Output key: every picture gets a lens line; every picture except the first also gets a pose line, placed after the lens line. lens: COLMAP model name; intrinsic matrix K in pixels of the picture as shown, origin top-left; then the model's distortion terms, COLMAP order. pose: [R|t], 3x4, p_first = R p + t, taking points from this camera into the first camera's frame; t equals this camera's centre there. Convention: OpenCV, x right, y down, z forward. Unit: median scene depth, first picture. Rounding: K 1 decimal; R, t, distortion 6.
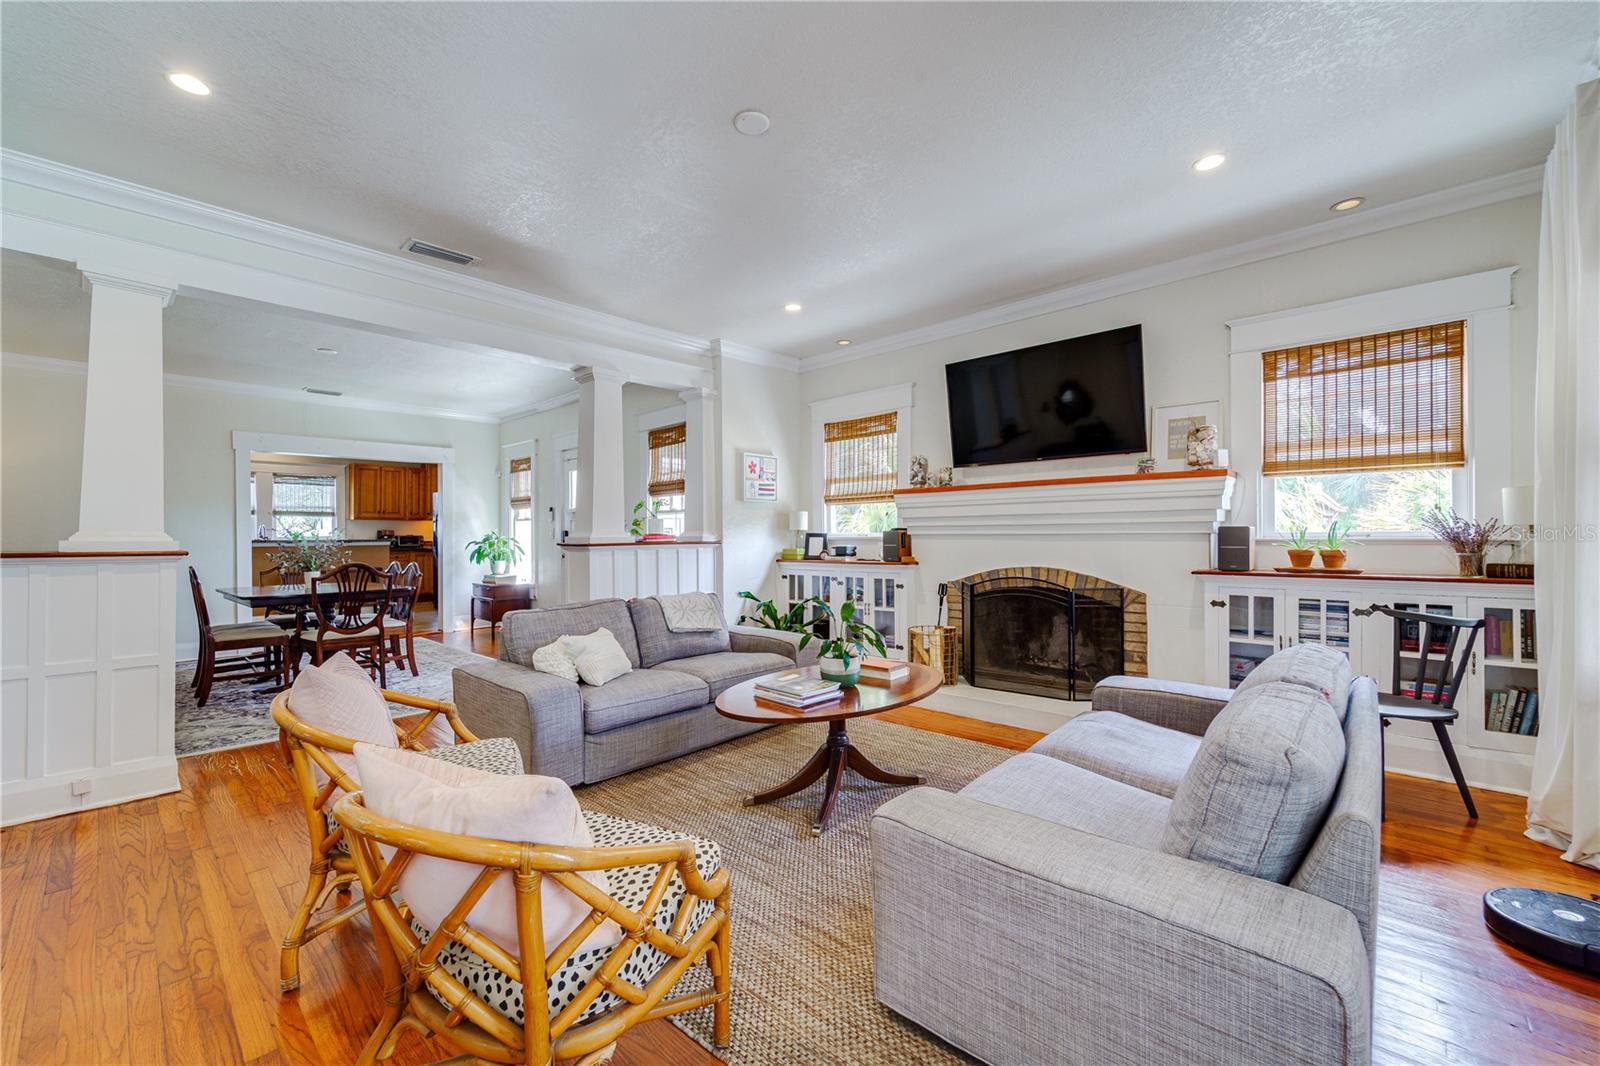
lens RADIAL K [[652.7, 0, 800.2], [0, 652.7, 535.0], [0, 0, 1]] dist [0.000176, -0.000737]
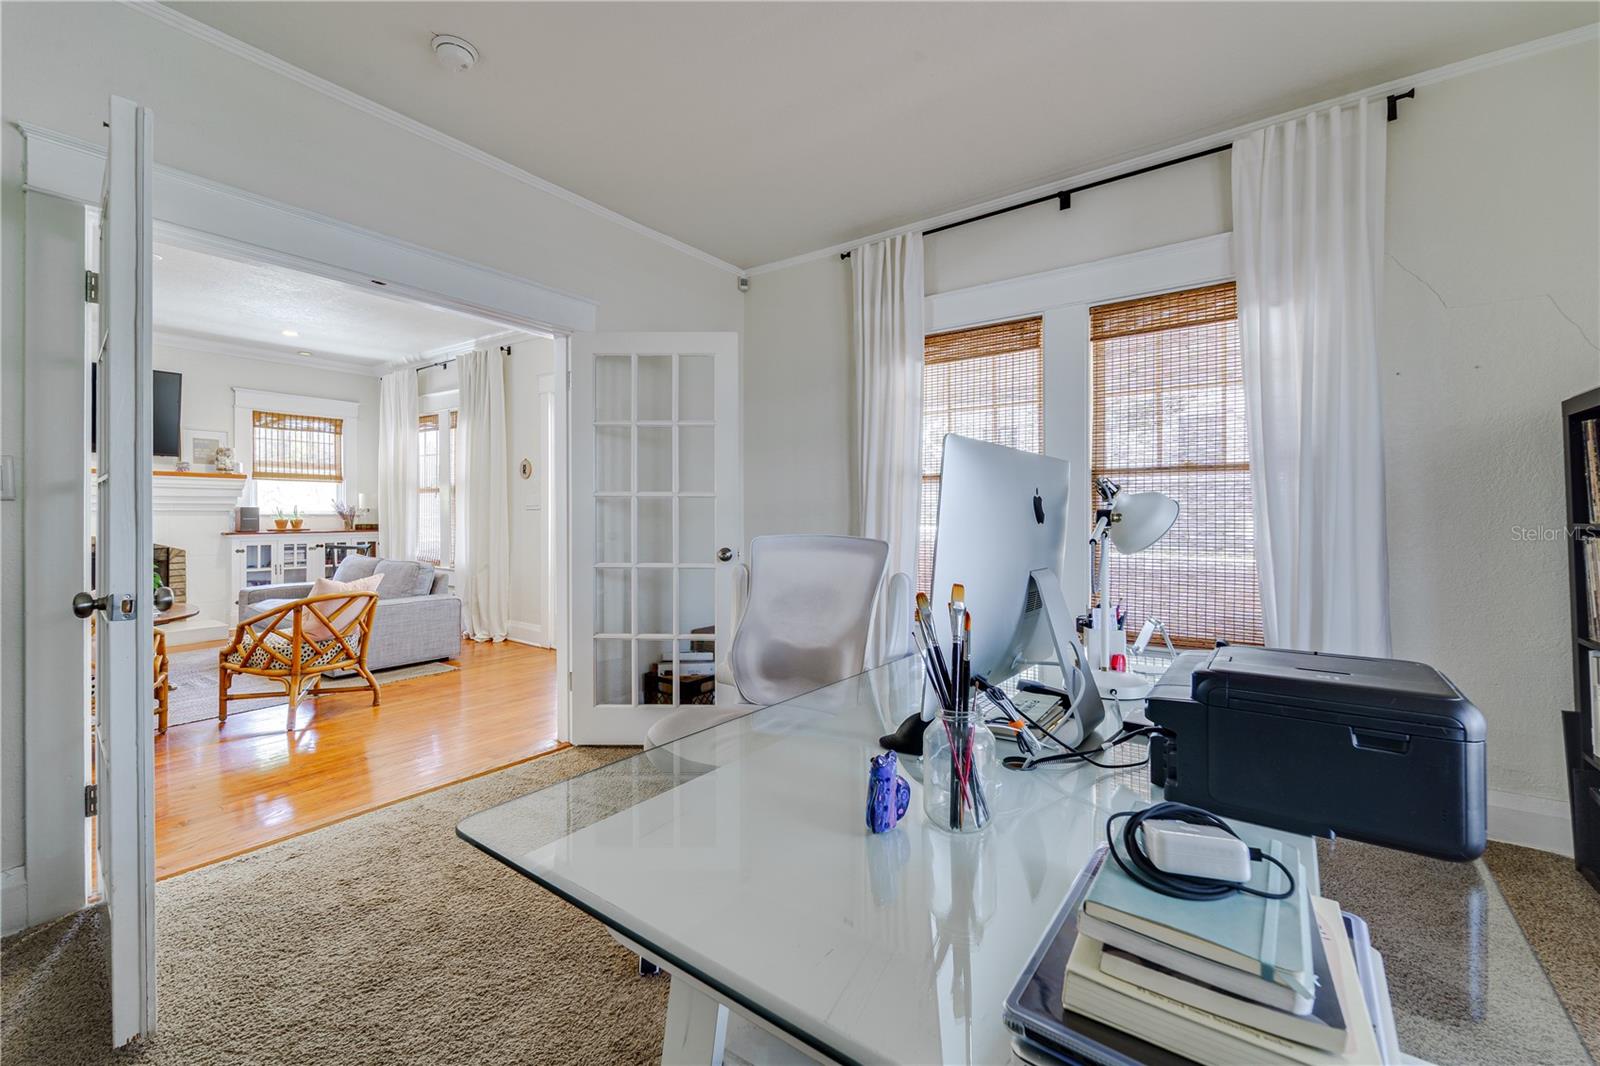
lens RADIAL K [[652.7, 0, 773.9], [0, 652.7, 511.9], [0, 0, 1]] dist [0.000176, -0.000737]
pose [[-0.117484, 0.009265, 0.993032, -1.237480], [0.002669, 0.999956, -0.009014, 0.019218], [-0.993071, 0.001592, -0.117503, -0.209926]]
